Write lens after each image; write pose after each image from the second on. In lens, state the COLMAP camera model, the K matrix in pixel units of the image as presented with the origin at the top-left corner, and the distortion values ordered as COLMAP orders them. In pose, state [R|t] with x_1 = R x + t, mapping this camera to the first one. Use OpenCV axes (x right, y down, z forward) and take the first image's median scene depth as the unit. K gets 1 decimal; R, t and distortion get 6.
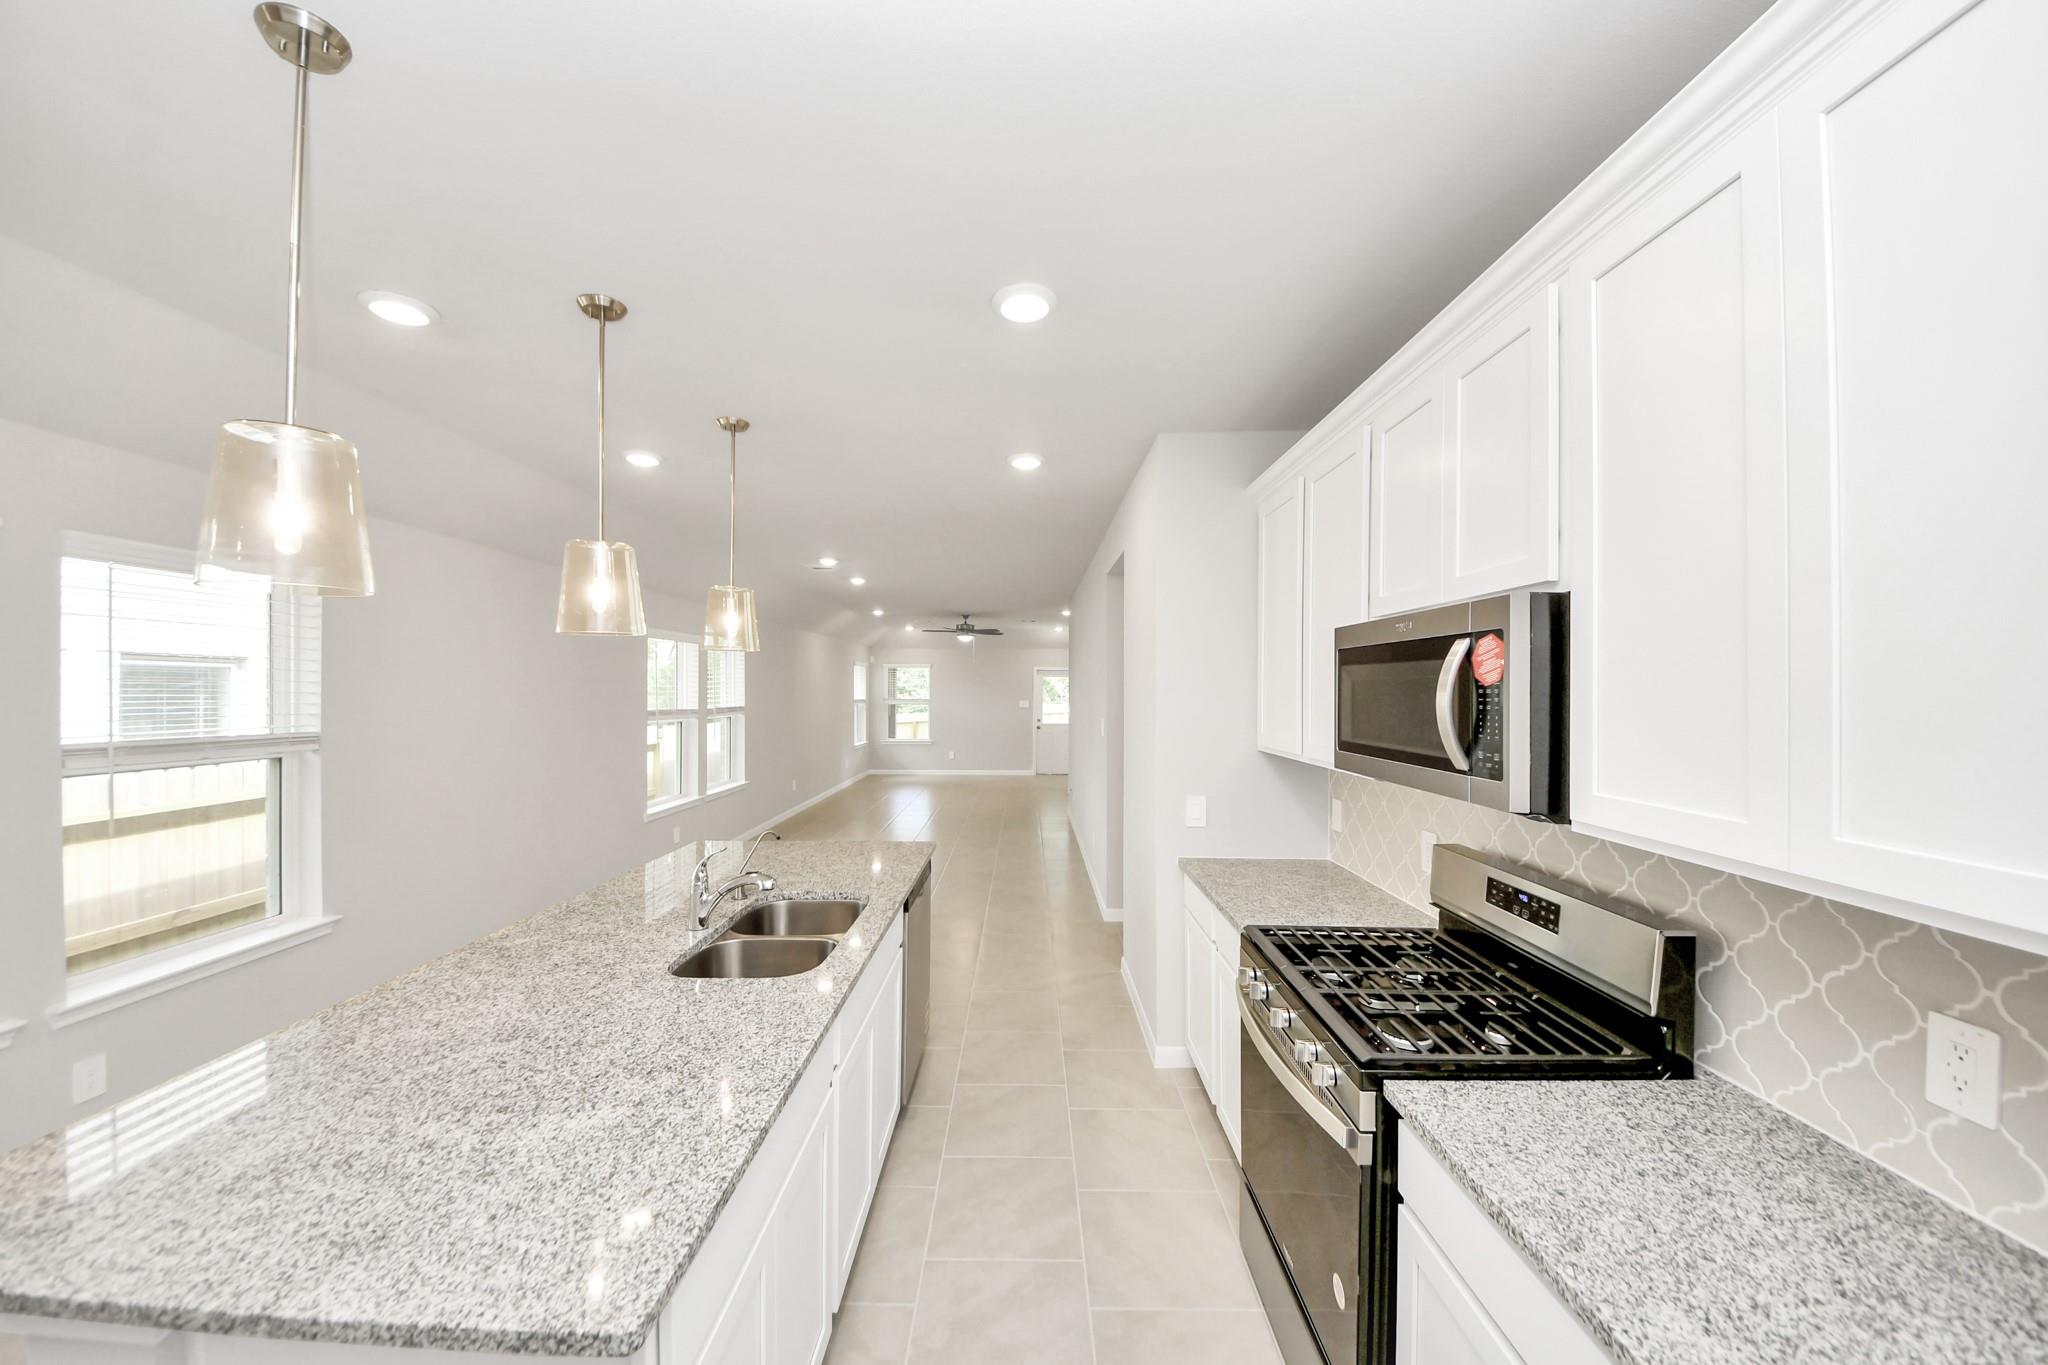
lens RADIAL K [[722.2, 0, 1015.9], [0, 722.2, 687.6], [0, 0, 1]] dist [0.030897, -0.017855]
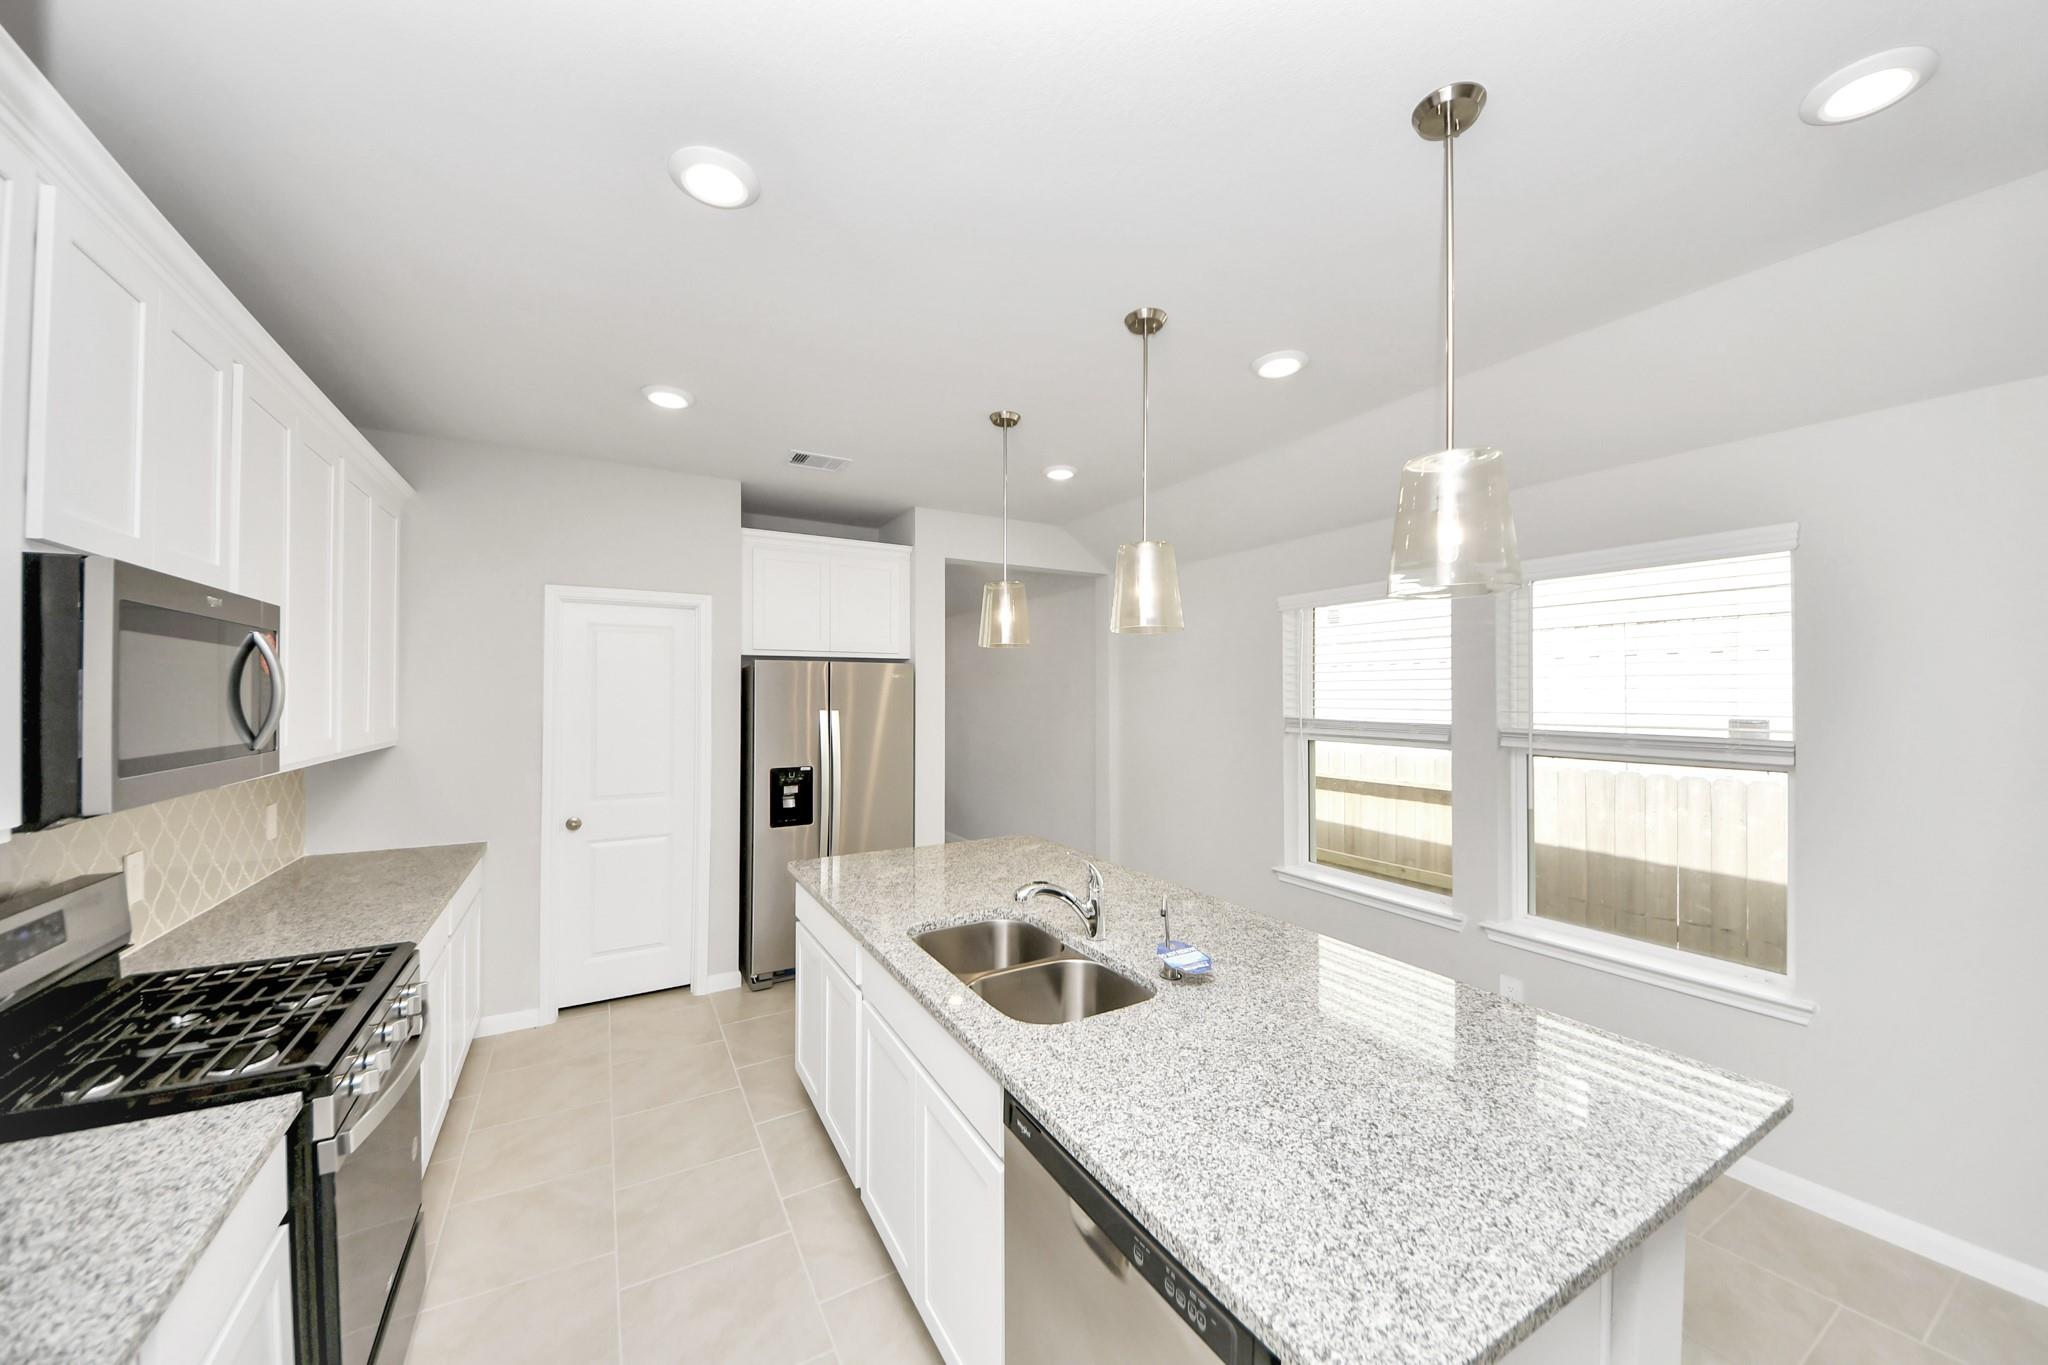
lens RADIAL K [[722.2, 0, 1015.9], [0, 722.2, 687.6], [0, 0, 1]] dist [0.030897, -0.017855]
pose [[-0.861715, -0.005295, -0.507364, 0.128973], [0.000304, 0.999940, -0.010953, 0.021506], [0.507392, -0.009593, -0.861662, 1.820339]]
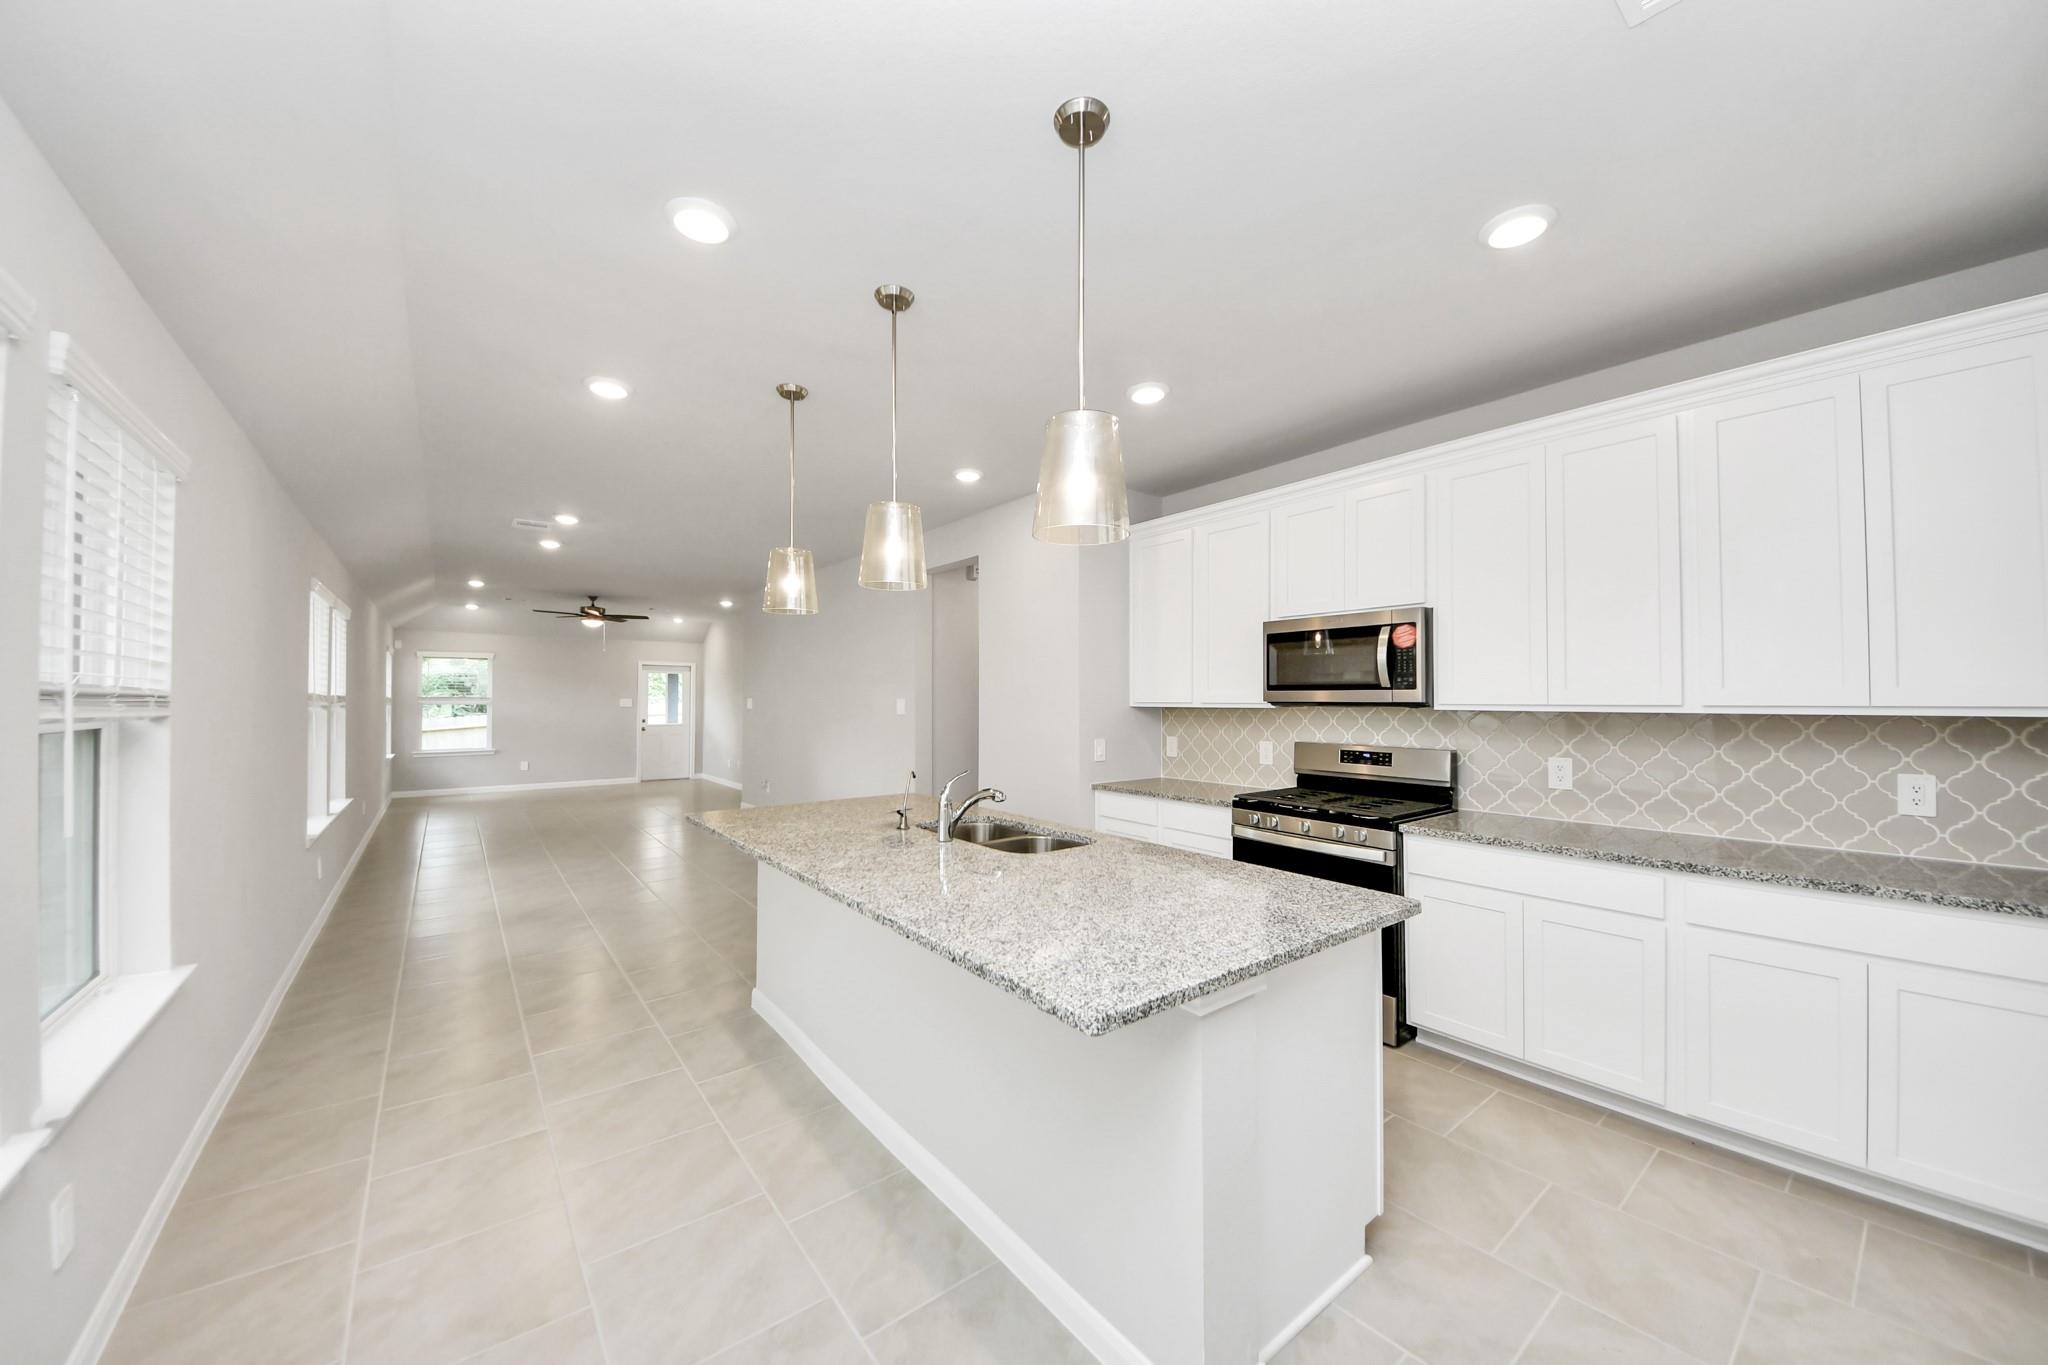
lens RADIAL K [[722.2, 0, 1015.9], [0, 722.2, 687.6], [0, 0, 1]] dist [0.030897, -0.017855]
pose [[0.780410, 0.008481, 0.625211, -1.128665], [-0.000516, 0.999916, -0.012920, 0.099734], [-0.625268, 0.009760, 0.780349, 0.009376]]
